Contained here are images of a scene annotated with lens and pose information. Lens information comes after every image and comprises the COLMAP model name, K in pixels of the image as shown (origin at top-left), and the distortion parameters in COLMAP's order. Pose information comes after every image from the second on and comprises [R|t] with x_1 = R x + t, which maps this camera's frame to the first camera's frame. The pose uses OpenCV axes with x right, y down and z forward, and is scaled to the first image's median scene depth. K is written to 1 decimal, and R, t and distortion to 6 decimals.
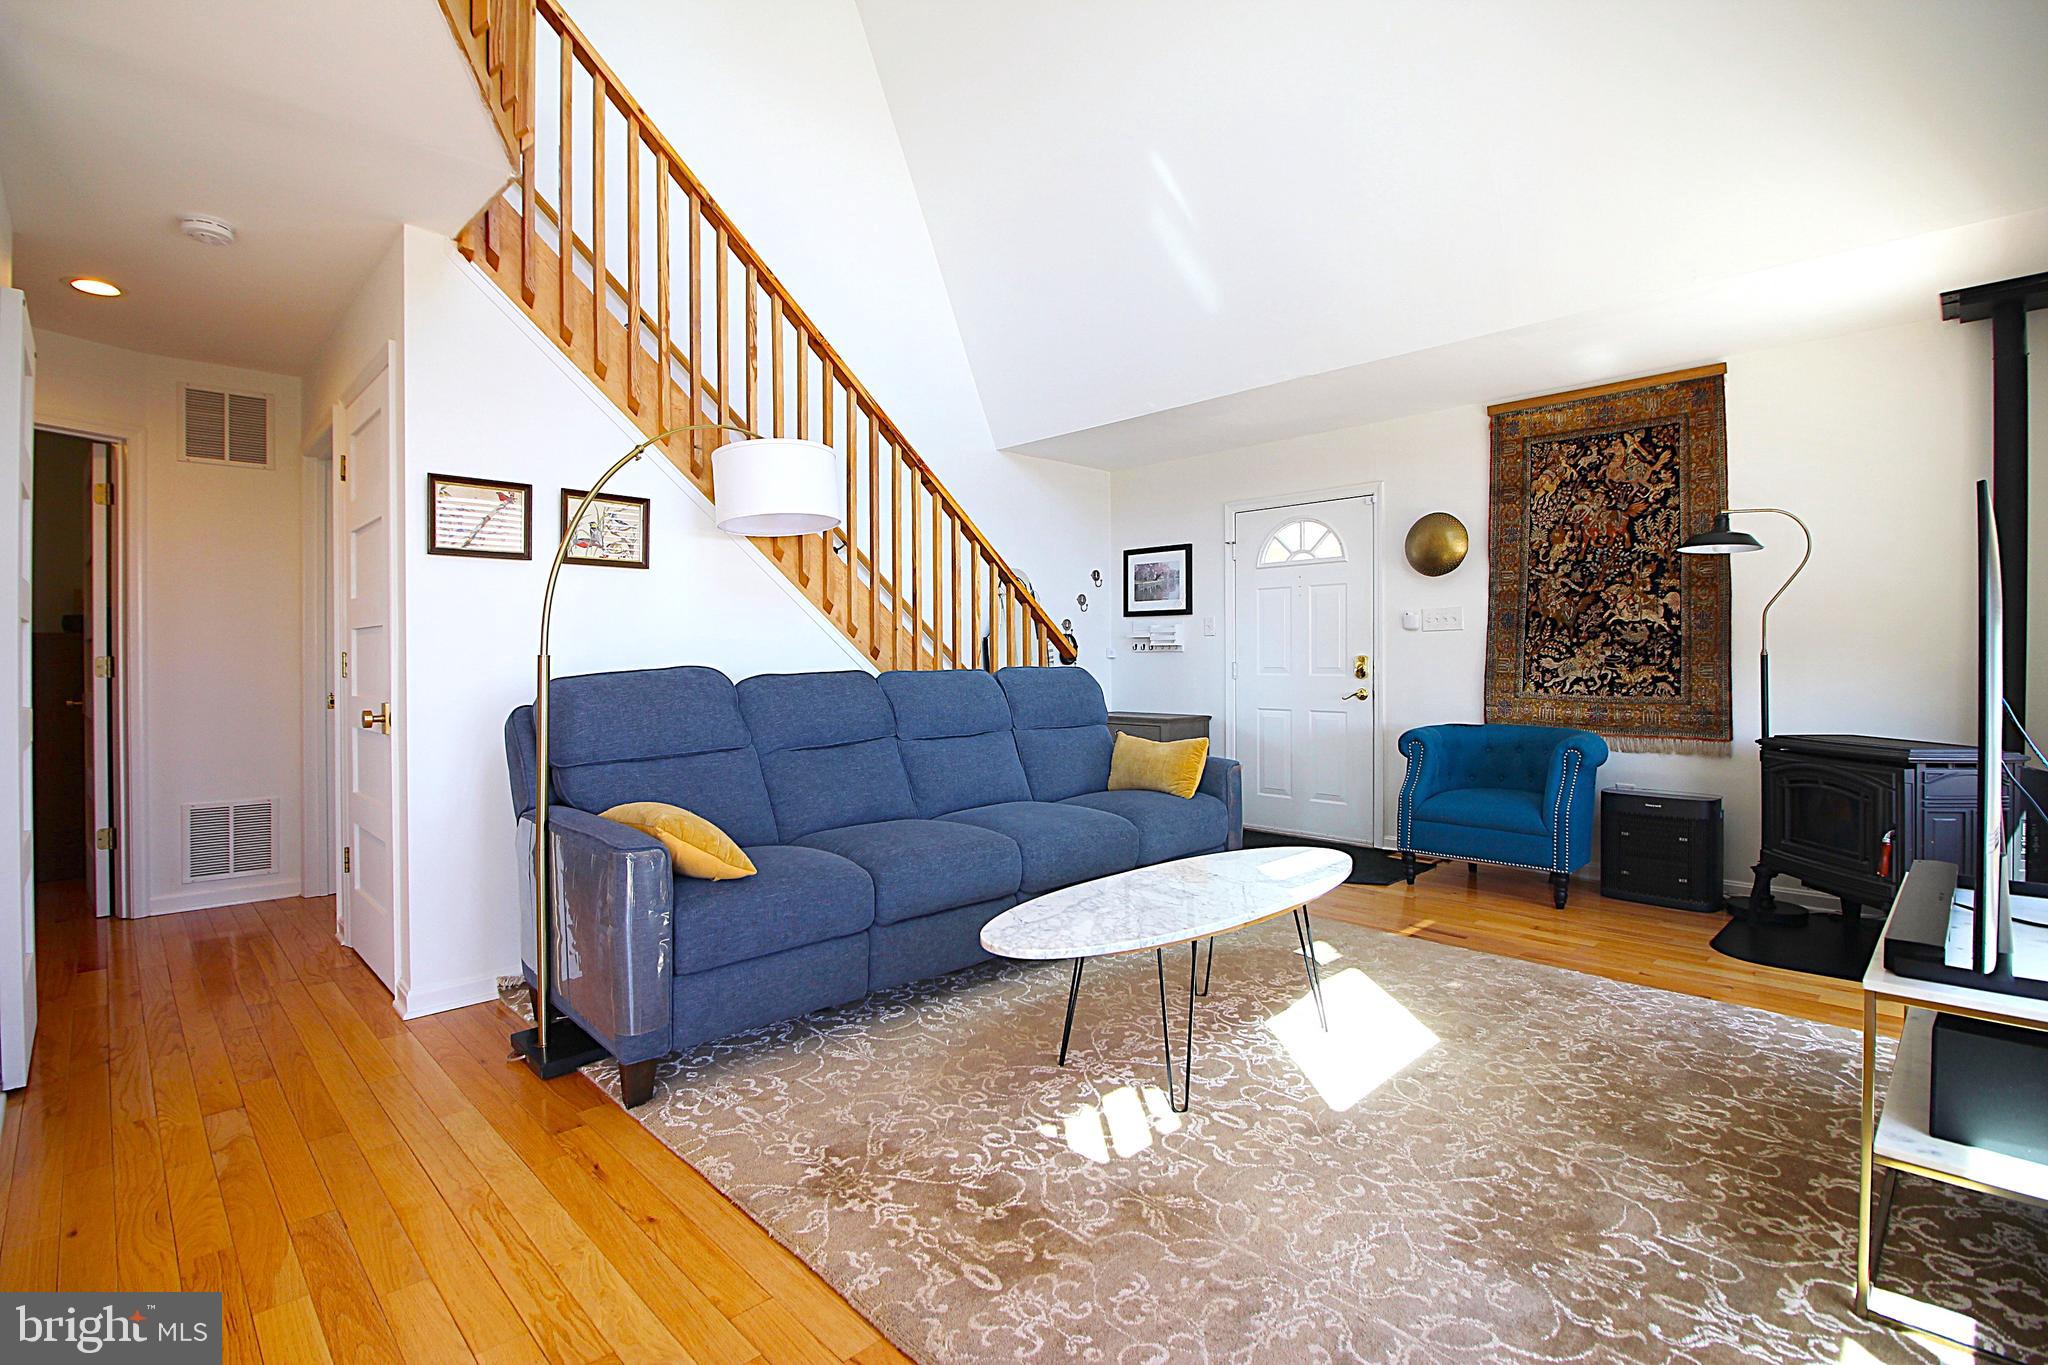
lens RADIAL K [[949.6, 0, 1005.7], [0, 949.6, 670.6], [0, 0, 1]] dist [-0.001128, -0.006938]
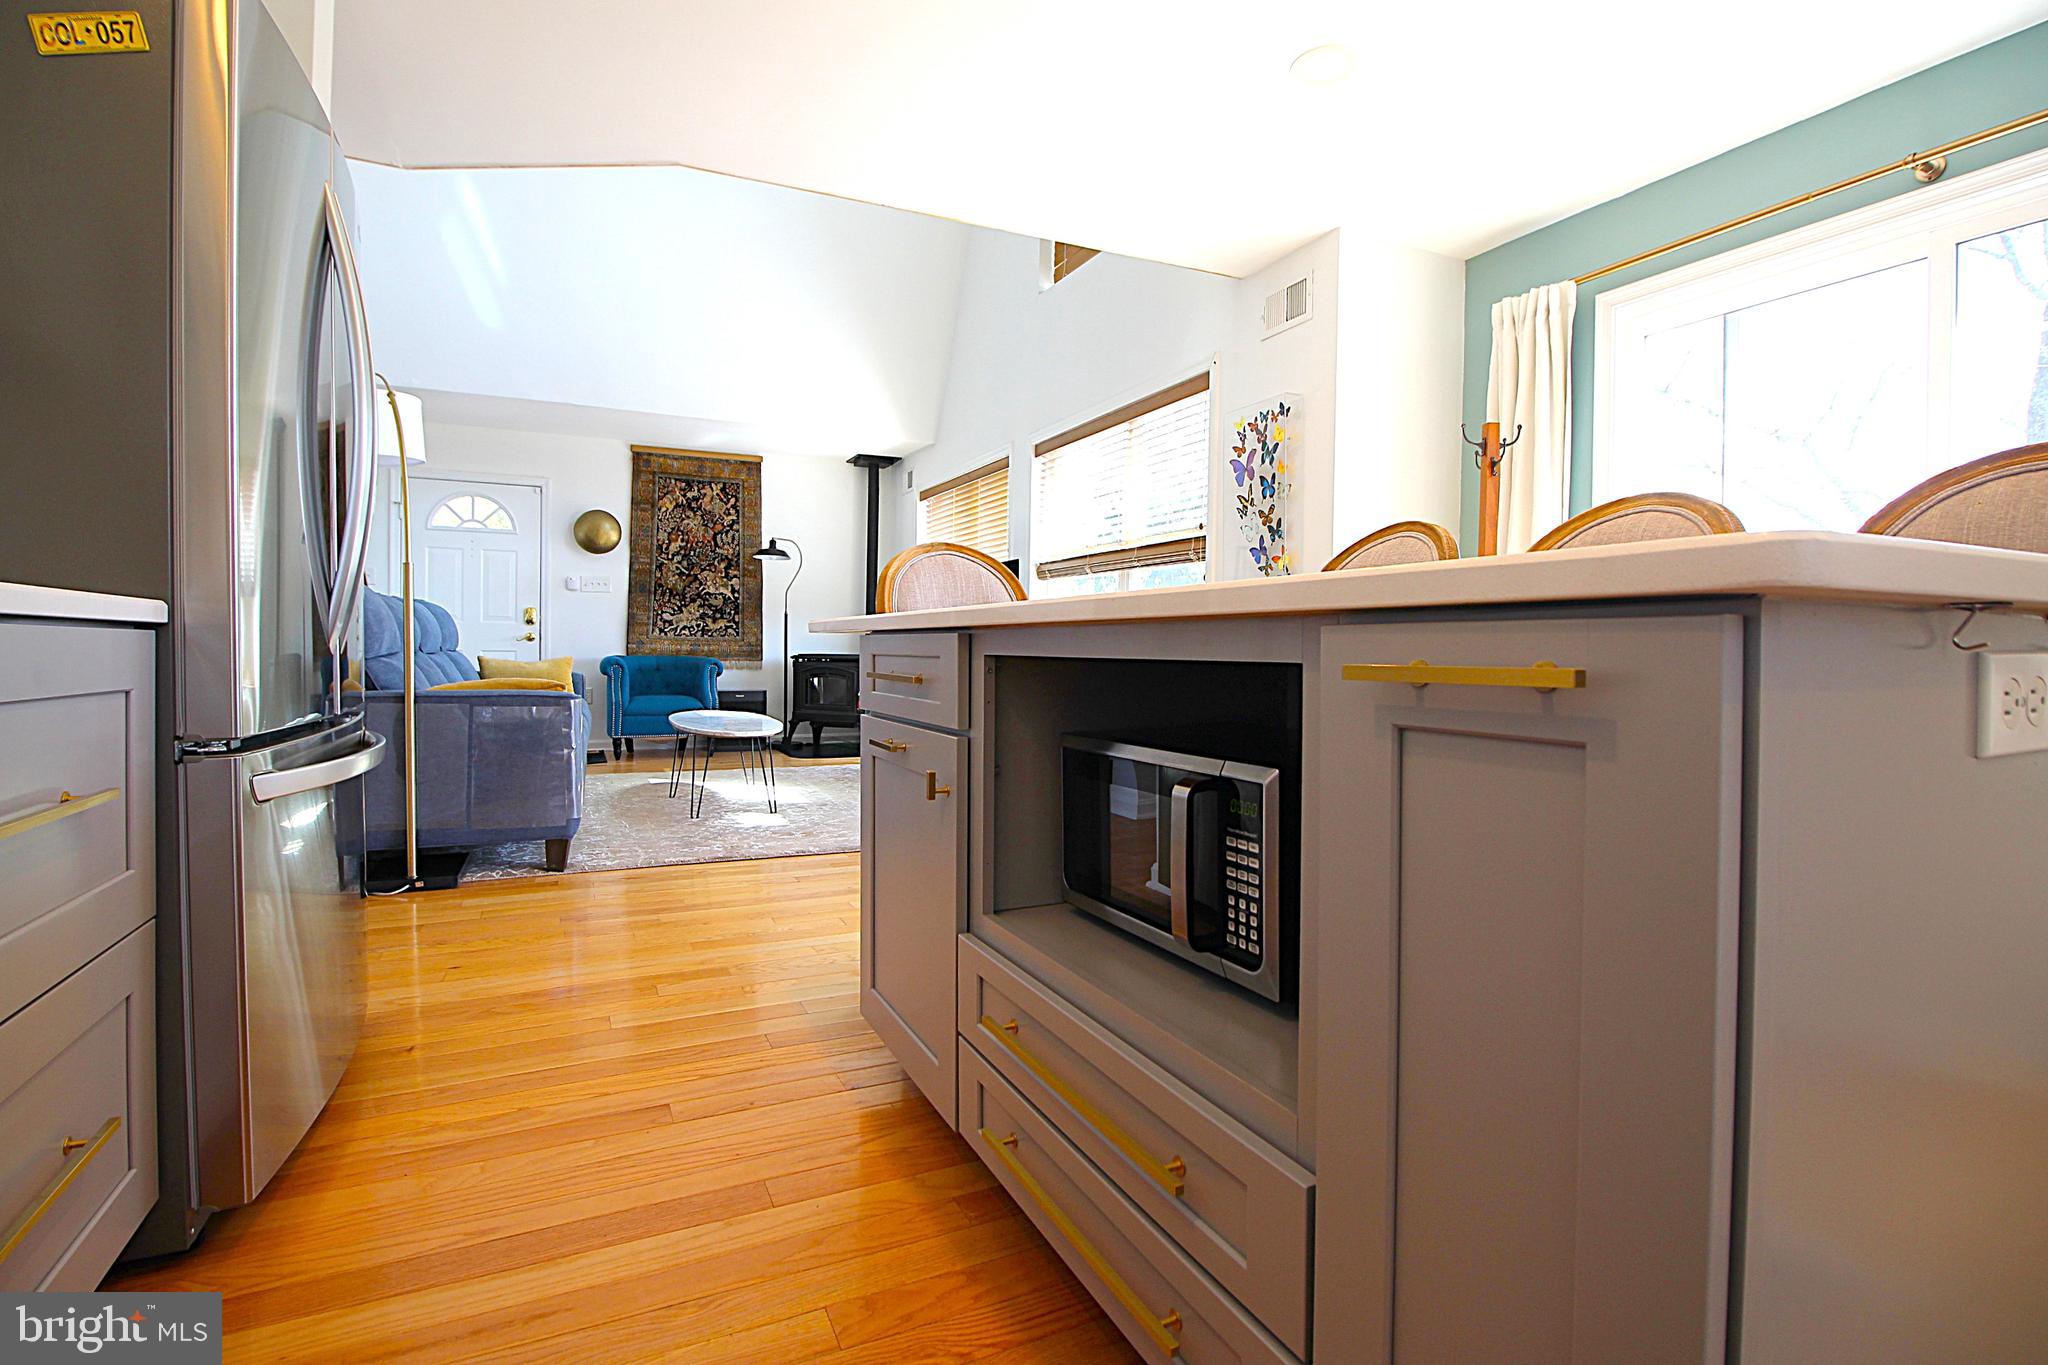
lens RADIAL K [[949.6, 0, 1013.3], [0, 949.6, 664.5], [0, 0, 1]] dist [-0.001128, -0.006938]
pose [[0.327762, -0.011578, 0.944689, -0.805281], [-0.004183, 0.999897, 0.013705, 0.052322], [-0.944751, -0.008444, 0.327680, -0.077528]]
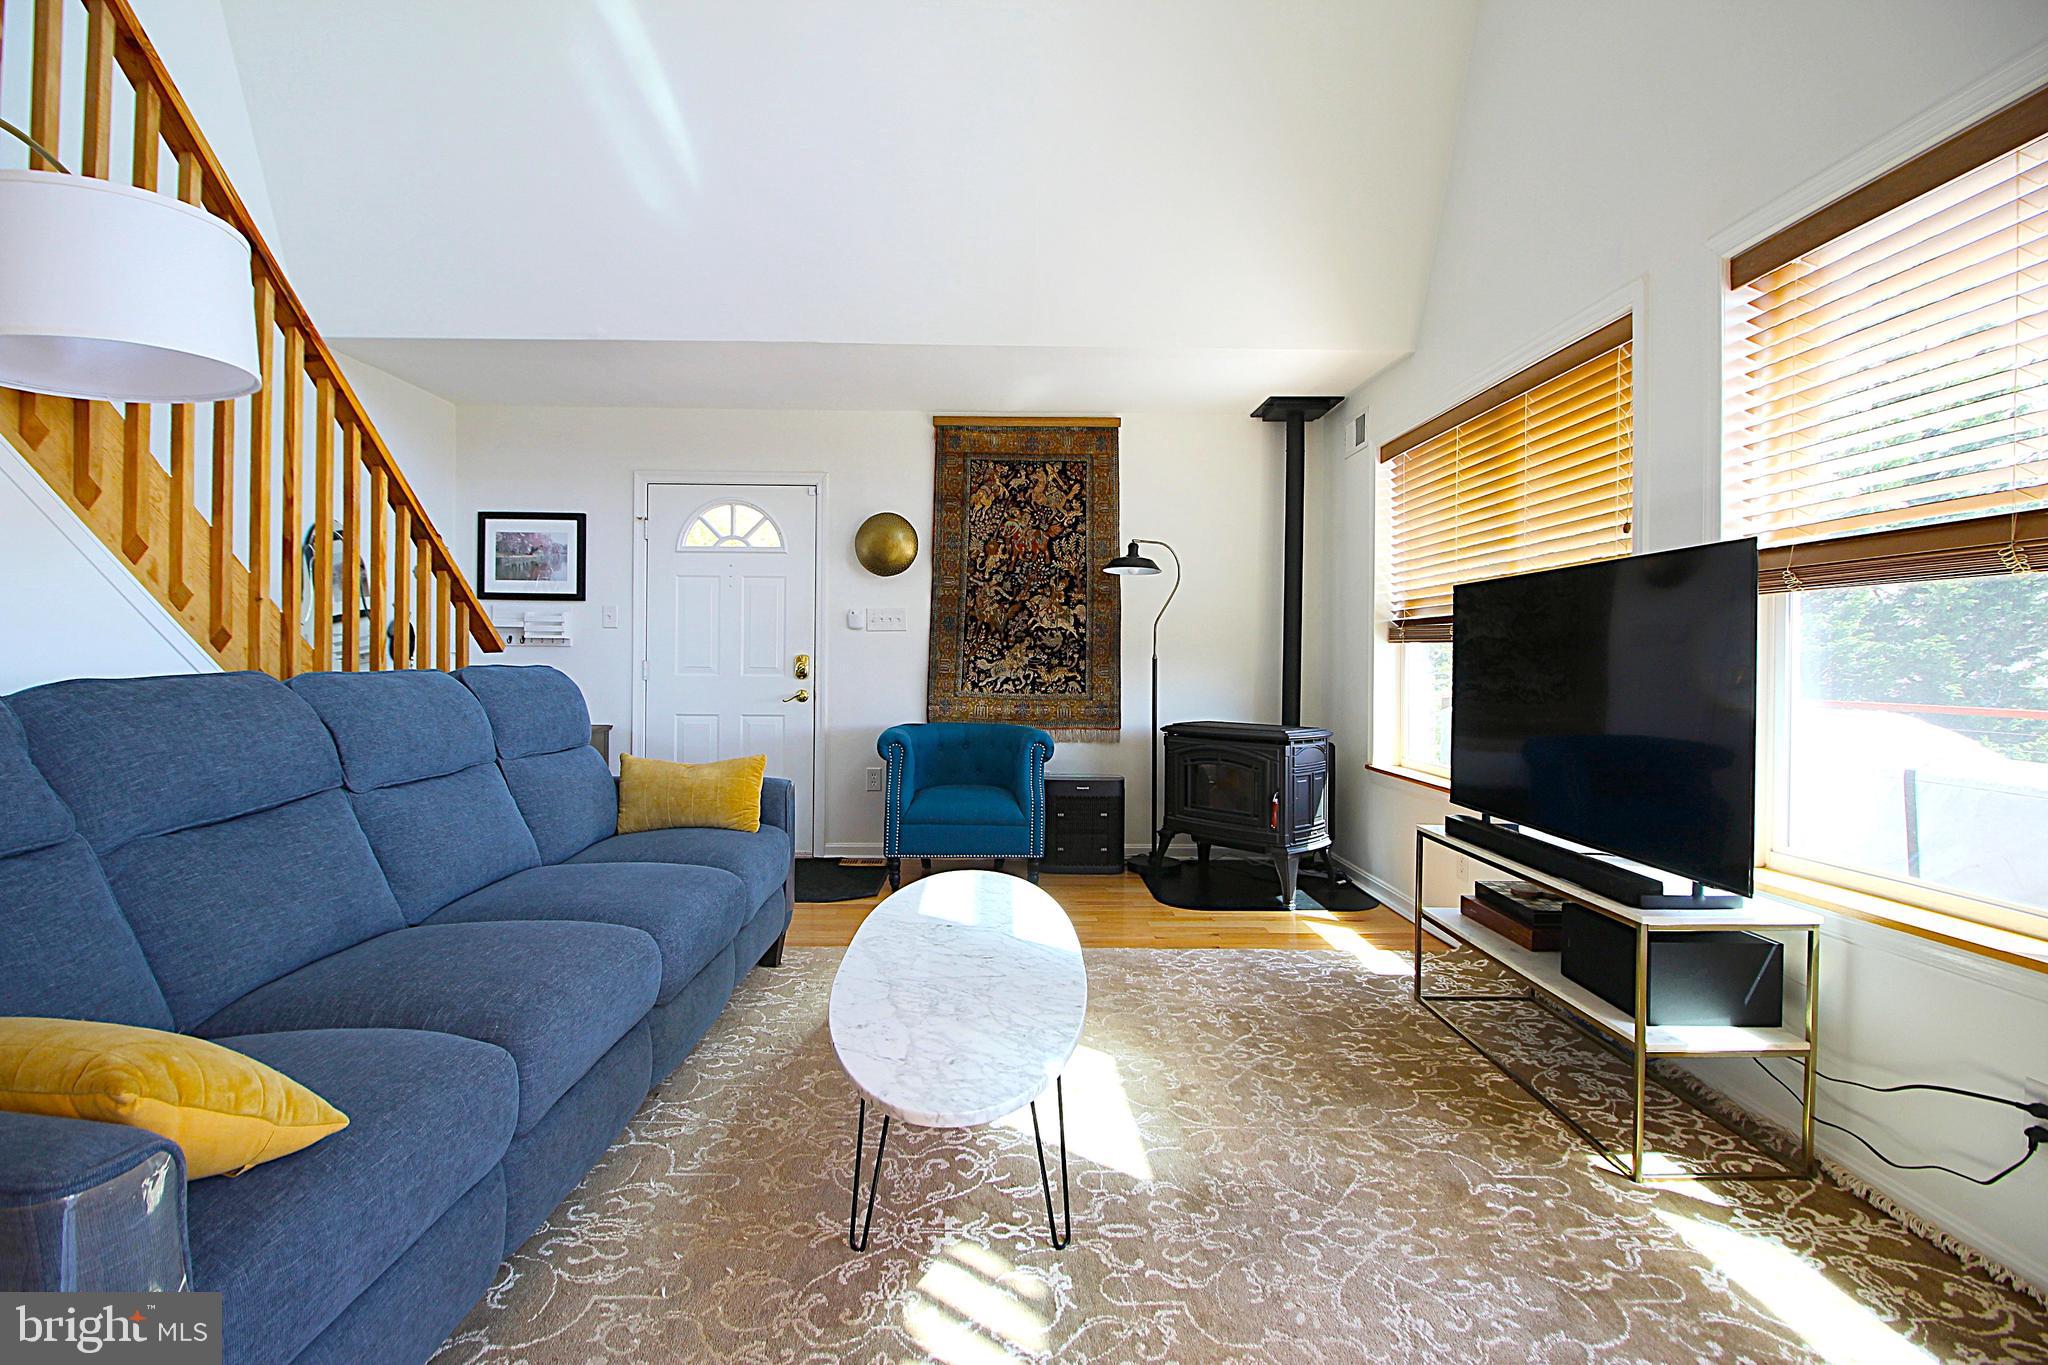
lens RADIAL K [[949.6, 0, 1010.7], [0, 949.6, 660.5], [0, 0, 1]] dist [-0.001128, -0.006938]
pose [[0.680270, 0.009163, 0.732904, -0.215359], [-0.002832, 0.999947, -0.009874, -0.001664], [-0.732956, 0.004641, 0.680260, 0.261310]]
